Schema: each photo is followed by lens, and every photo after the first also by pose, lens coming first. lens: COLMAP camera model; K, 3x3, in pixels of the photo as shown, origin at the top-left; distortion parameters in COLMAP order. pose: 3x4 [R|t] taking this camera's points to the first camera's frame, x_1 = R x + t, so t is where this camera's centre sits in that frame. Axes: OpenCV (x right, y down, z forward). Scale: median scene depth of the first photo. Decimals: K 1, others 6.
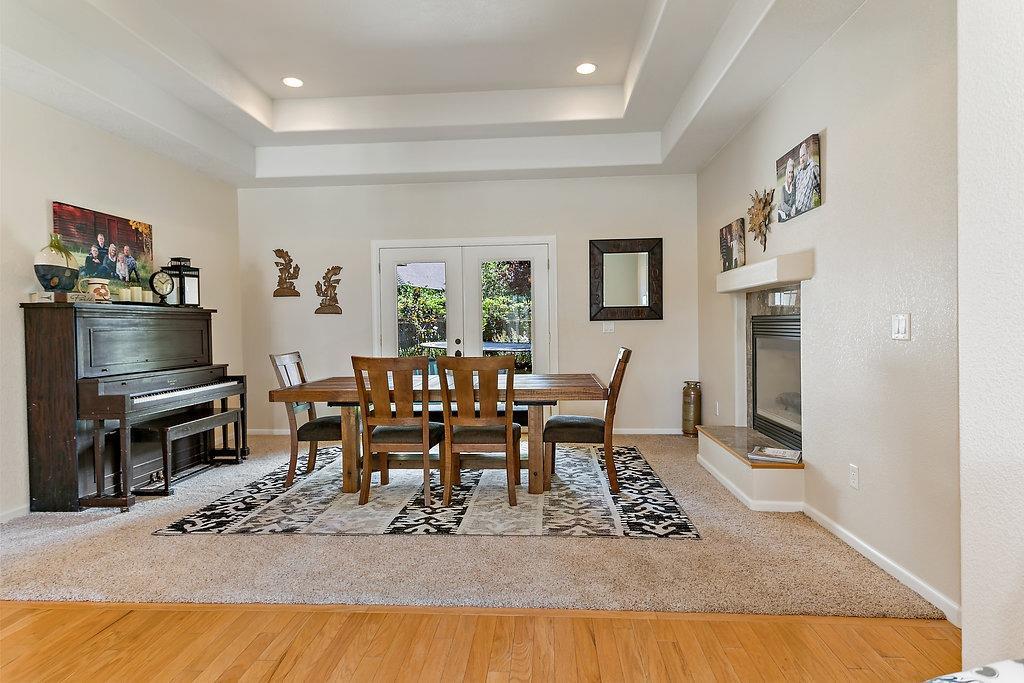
lens RADIAL K [[539.6, 0, 507.3], [0, 539.6, 335.3], [0, 0, 1]] dist [0.010286, 0.000428]
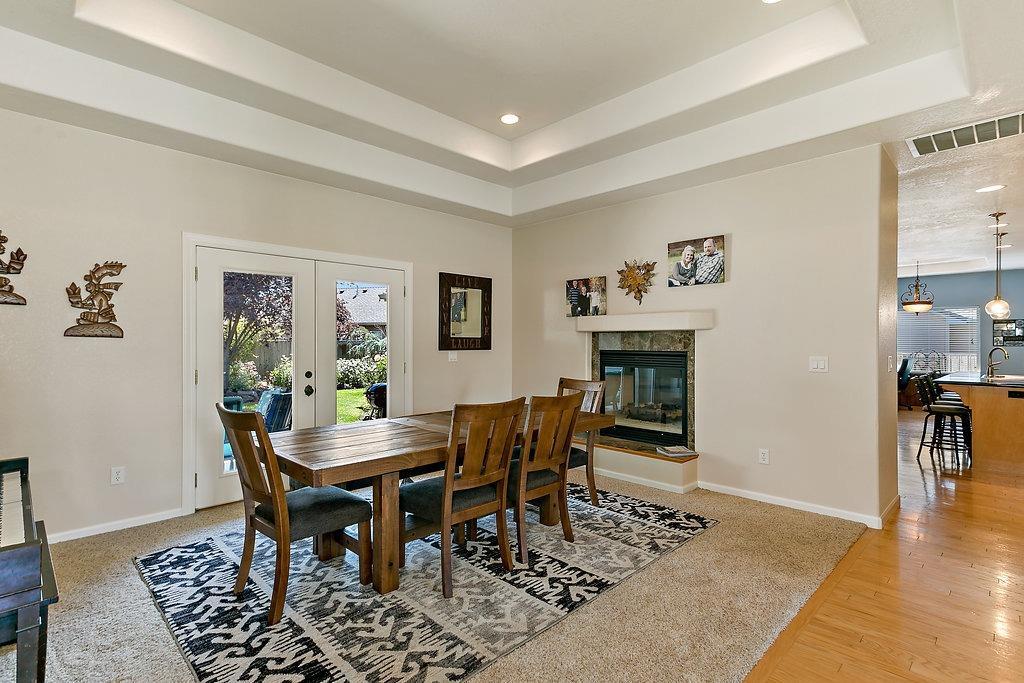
lens RADIAL K [[488.9, 0, 496.9], [0, 488.9, 340.8], [0, 0, 1]] dist [0.023474, -0.000155]
pose [[0.669029, 0.017010, 0.743041, -0.716476], [0.000991, 0.999717, -0.023778, -0.034287], [-0.743235, 0.016644, 0.668823, 0.450515]]
